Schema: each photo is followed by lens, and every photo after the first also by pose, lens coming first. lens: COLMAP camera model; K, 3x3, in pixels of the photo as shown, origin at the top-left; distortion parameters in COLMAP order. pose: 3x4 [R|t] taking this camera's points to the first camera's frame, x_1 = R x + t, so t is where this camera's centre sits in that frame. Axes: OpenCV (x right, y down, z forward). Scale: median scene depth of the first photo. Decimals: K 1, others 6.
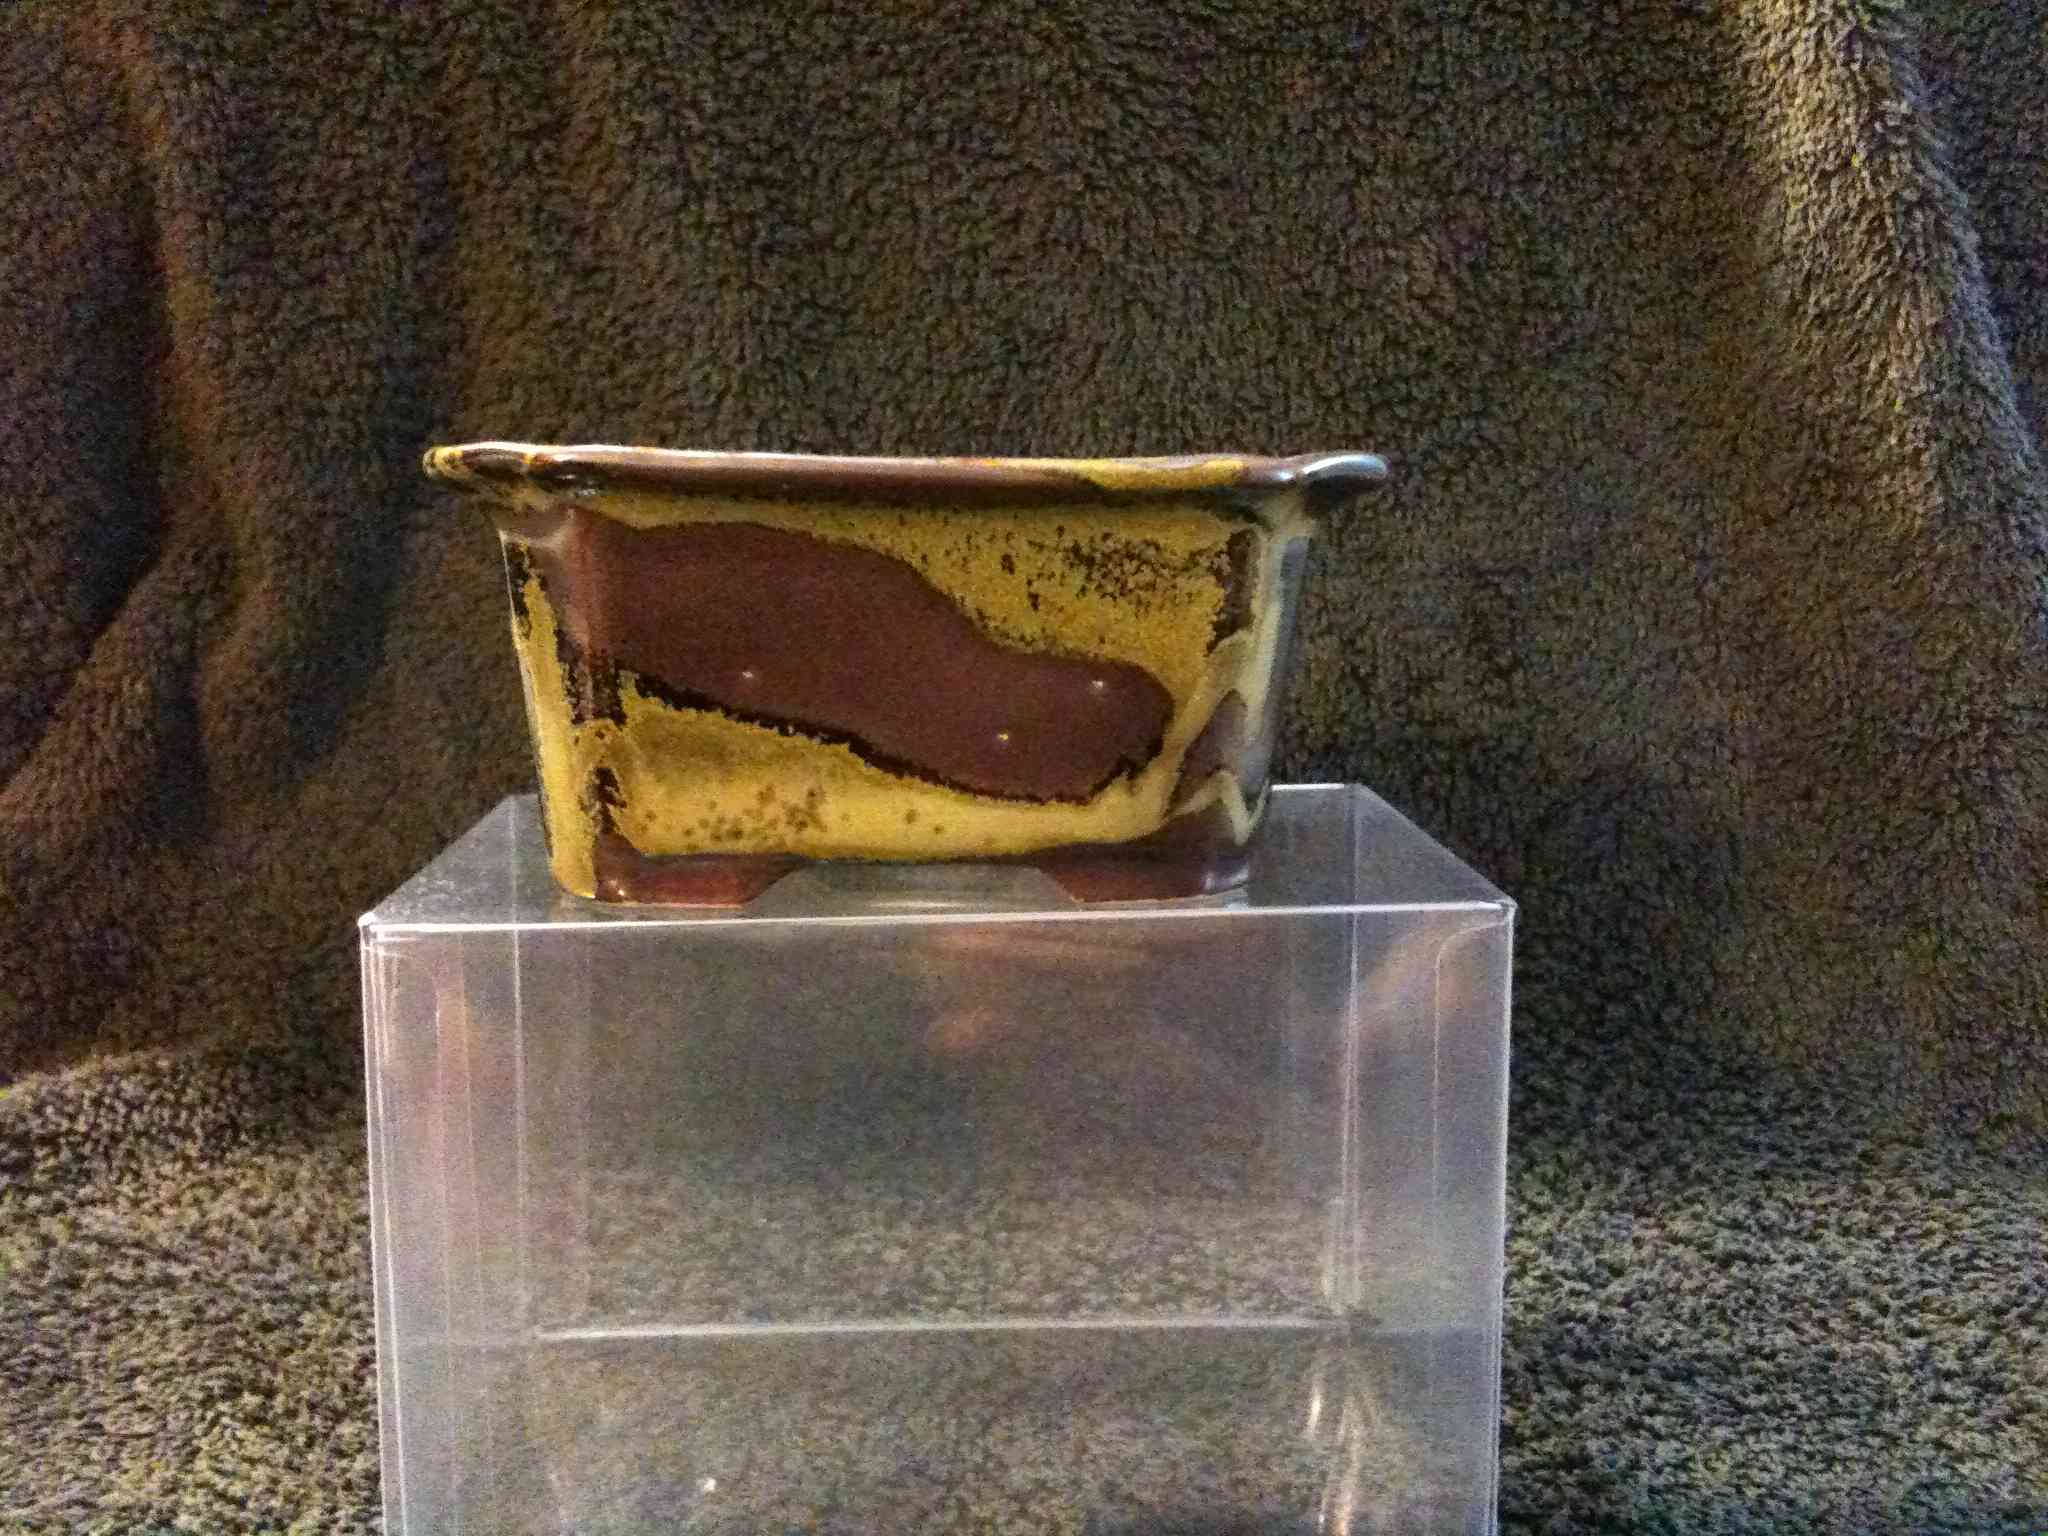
lens RADIAL K [[2223.2, 0, 1020.3], [0, 2223.2, 763.8], [0, 0, 1]] dist [0.106807, -0.383817]
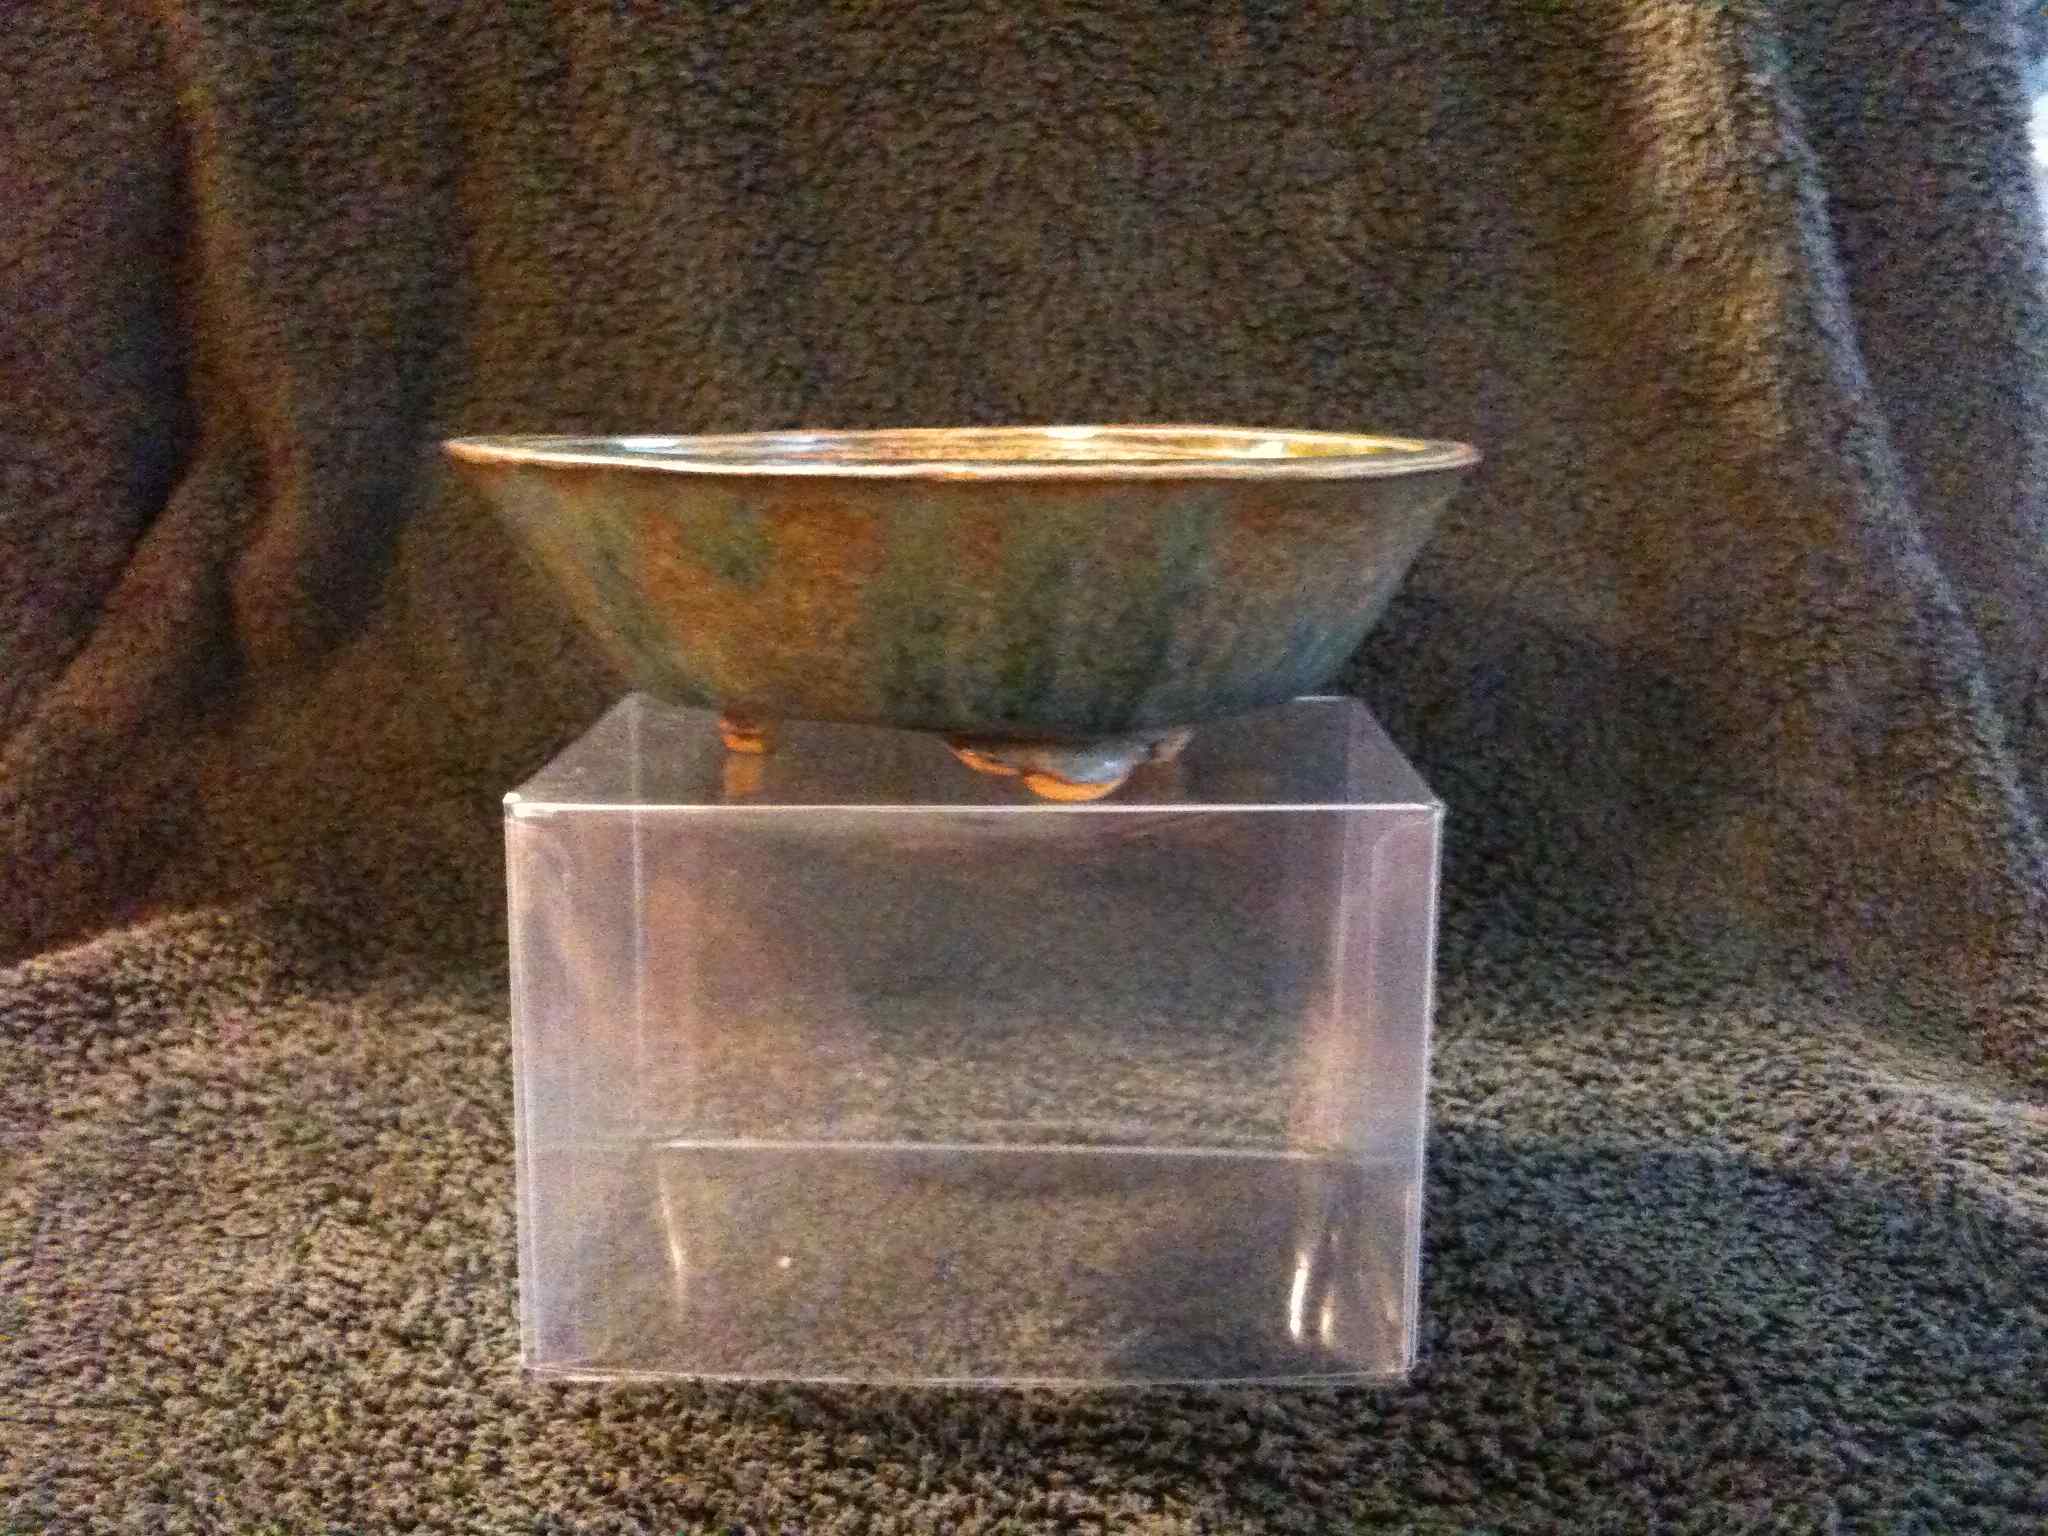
lens RADIAL K [[2197.1, 0, 1027.6], [0, 2197.1, 778.3], [0, 0, 1]] dist [0.153594, -0.524515]
pose [[0.998812, -0.000760, 0.048721, -0.032577], [-0.002909, 0.997165, 0.075196, -0.023306], [-0.048640, -0.075249, 0.995978, -0.131111]]
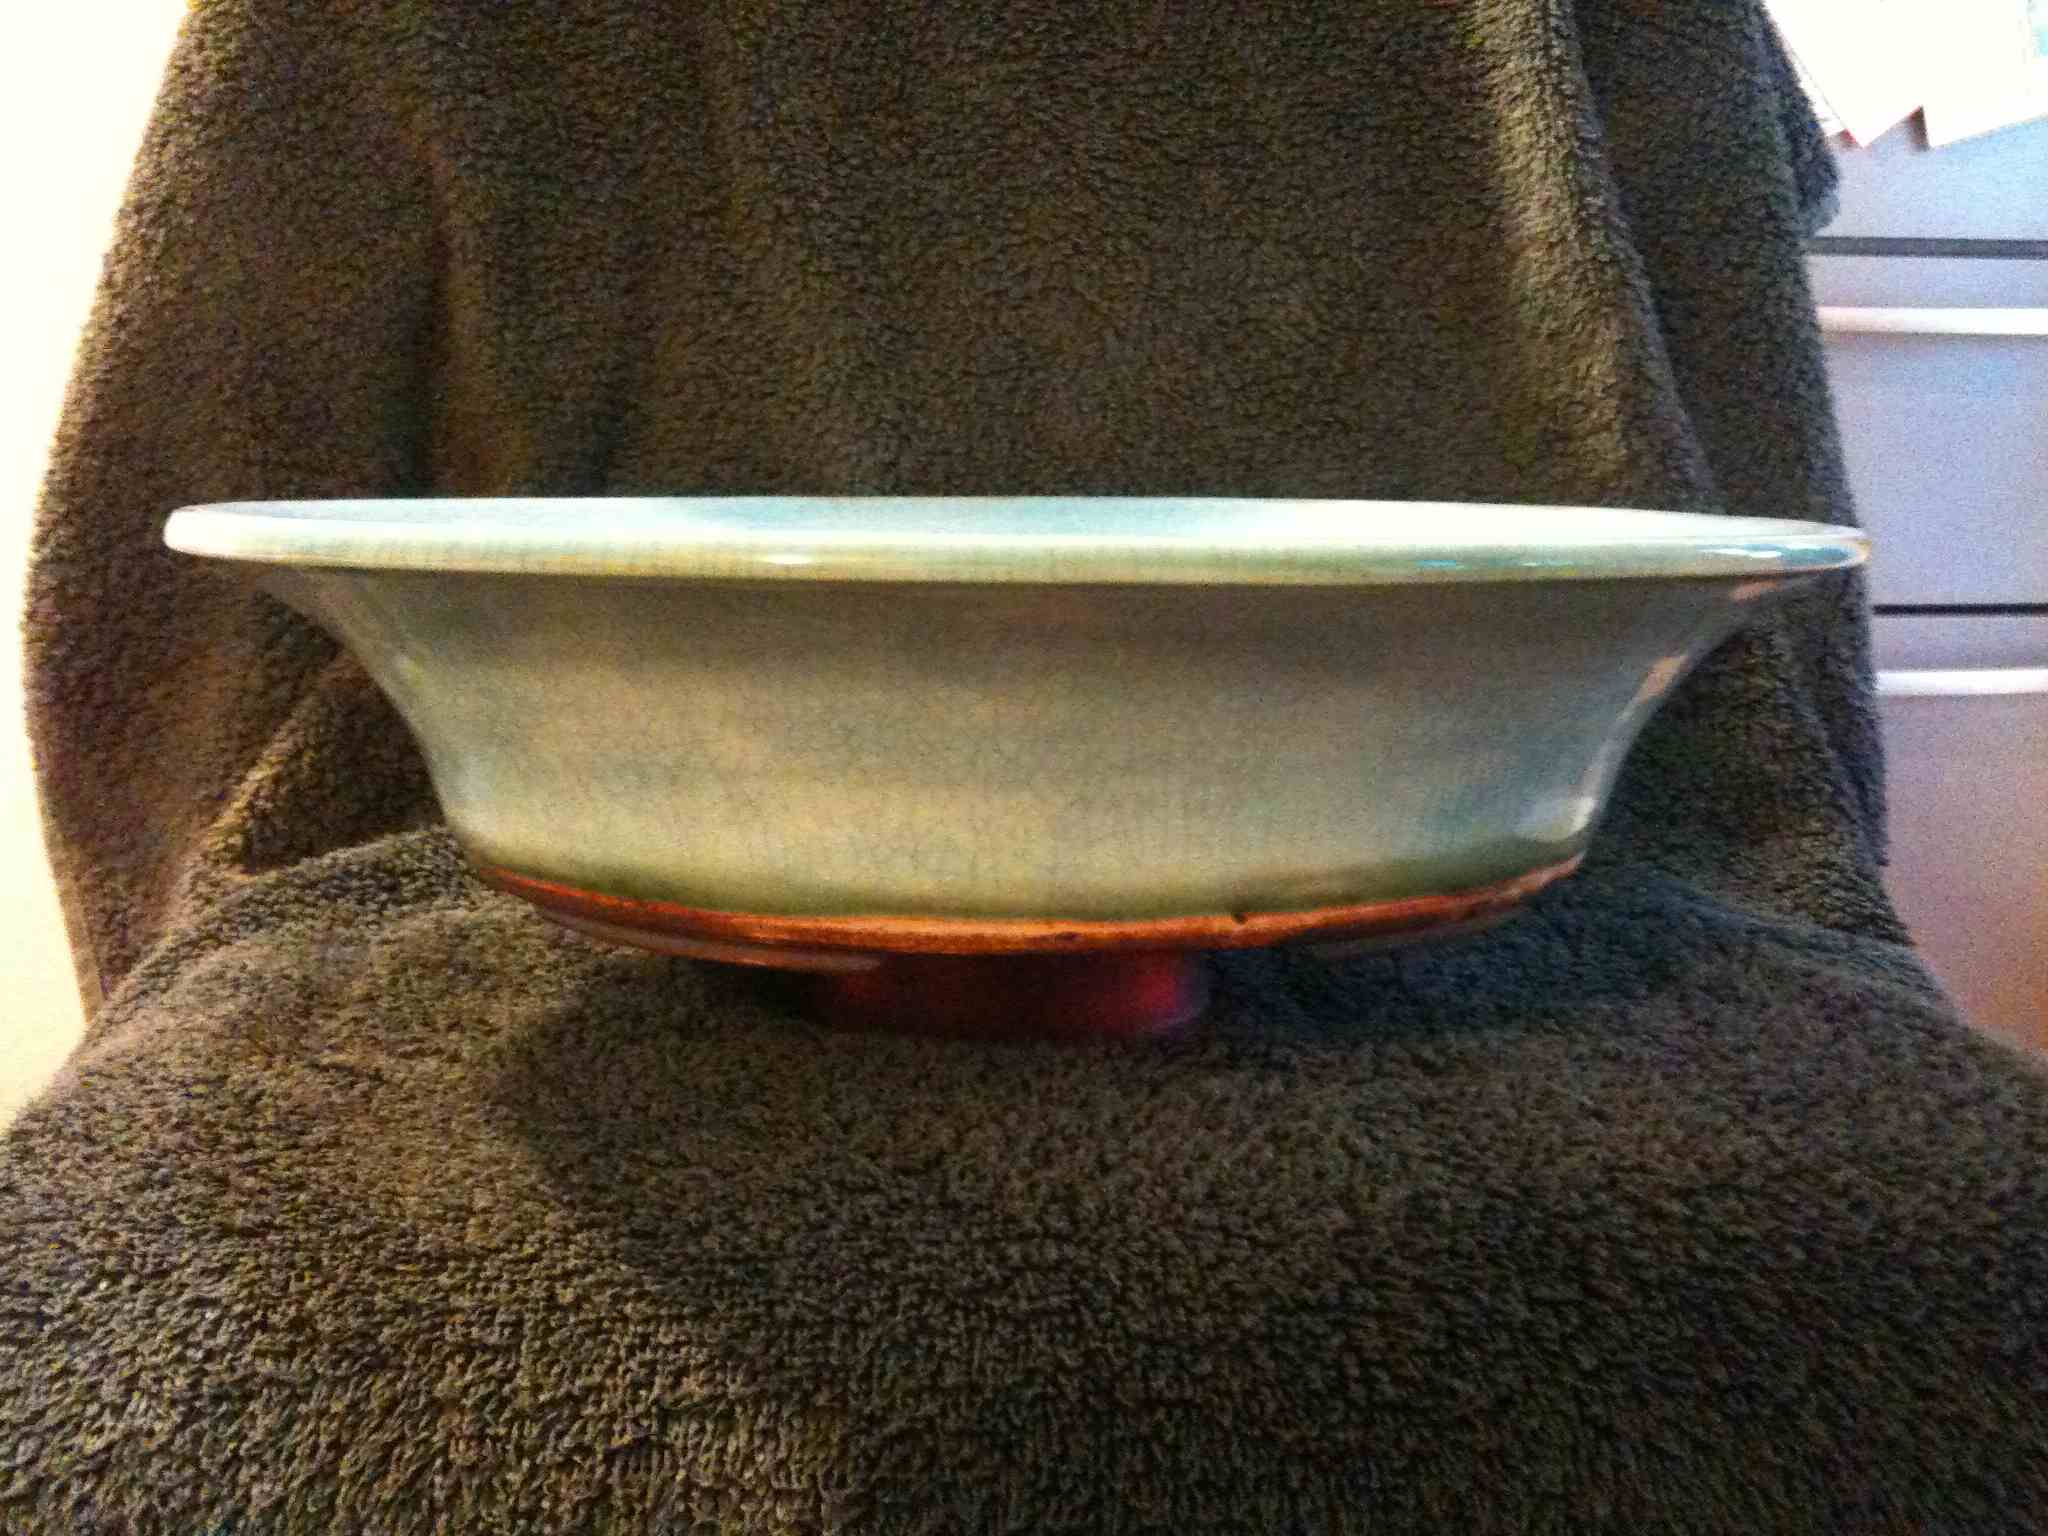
lens RADIAL K [[2223.2, 0, 1020.3], [0, 2223.2, 763.8], [0, 0, 1]] dist [0.106807, -0.383817]
pose [[0.998002, -0.007169, 0.062768, -0.112017], [0.009047, 0.999518, -0.029687, 0.143267], [-0.062525, 0.030196, 0.997587, -0.530861]]
